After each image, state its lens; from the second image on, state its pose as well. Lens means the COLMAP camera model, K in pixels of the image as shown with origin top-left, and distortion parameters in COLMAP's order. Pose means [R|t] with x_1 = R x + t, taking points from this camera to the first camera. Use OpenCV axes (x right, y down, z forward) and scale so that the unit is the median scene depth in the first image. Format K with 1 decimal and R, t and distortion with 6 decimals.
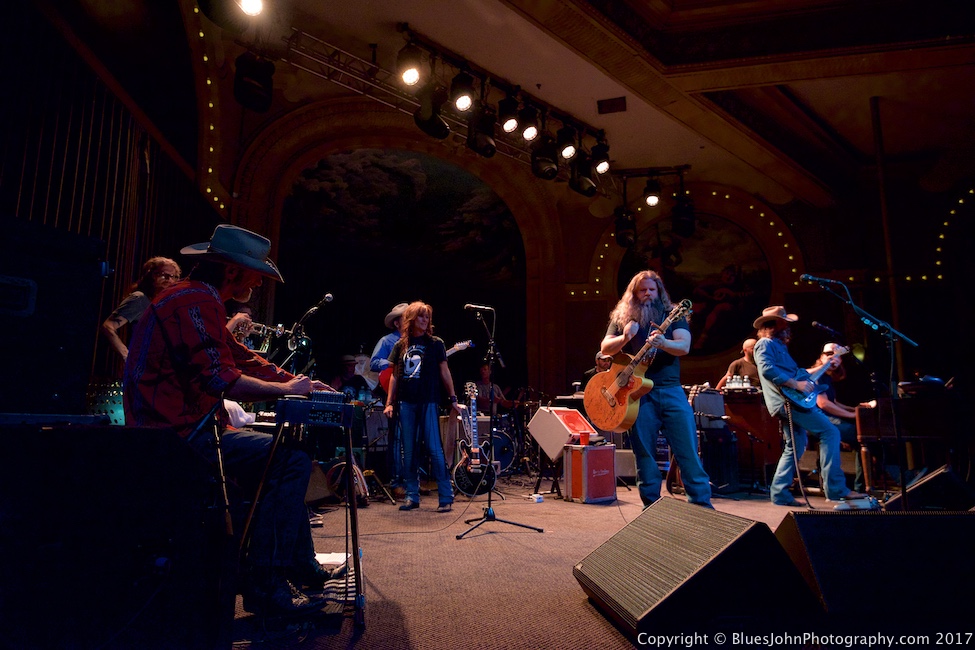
lens RADIAL K [[608.7, 0, 487.5], [0, 608.7, 325.0], [0, 0, 1]] dist [0.032742, -0.028761]
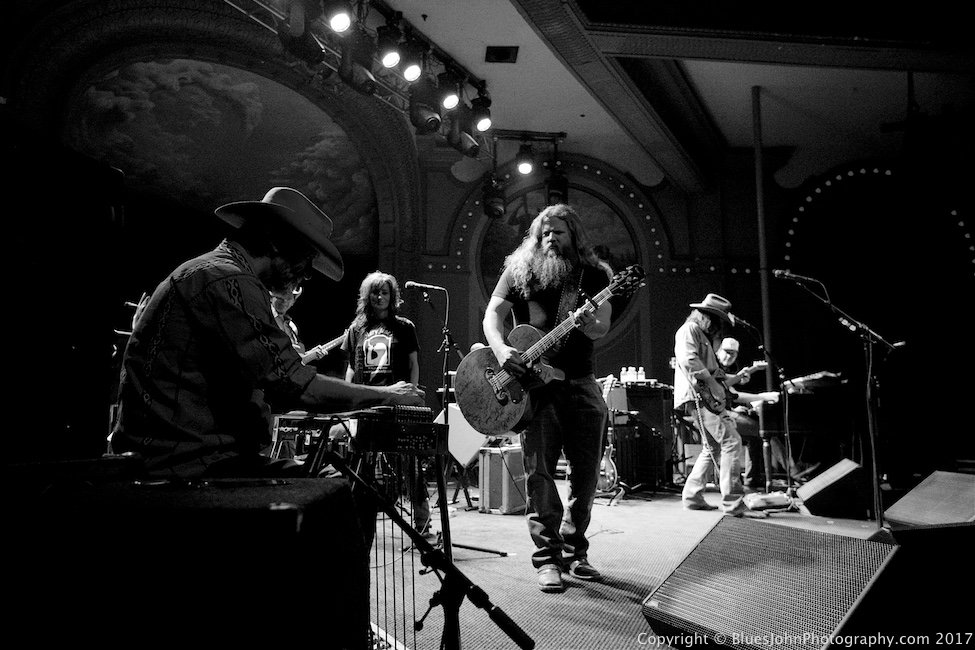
lens RADIAL K [[696.7, 0, 487.5], [0, 696.7, 325.0], [0, 0, 1]] dist [0.032348, -0.002813]
pose [[0.947280, 0.029449, 0.319051, -0.128520], [-0.041682, 0.998632, 0.031580, -0.005754], [-0.317684, -0.043213, 0.947211, 0.050860]]
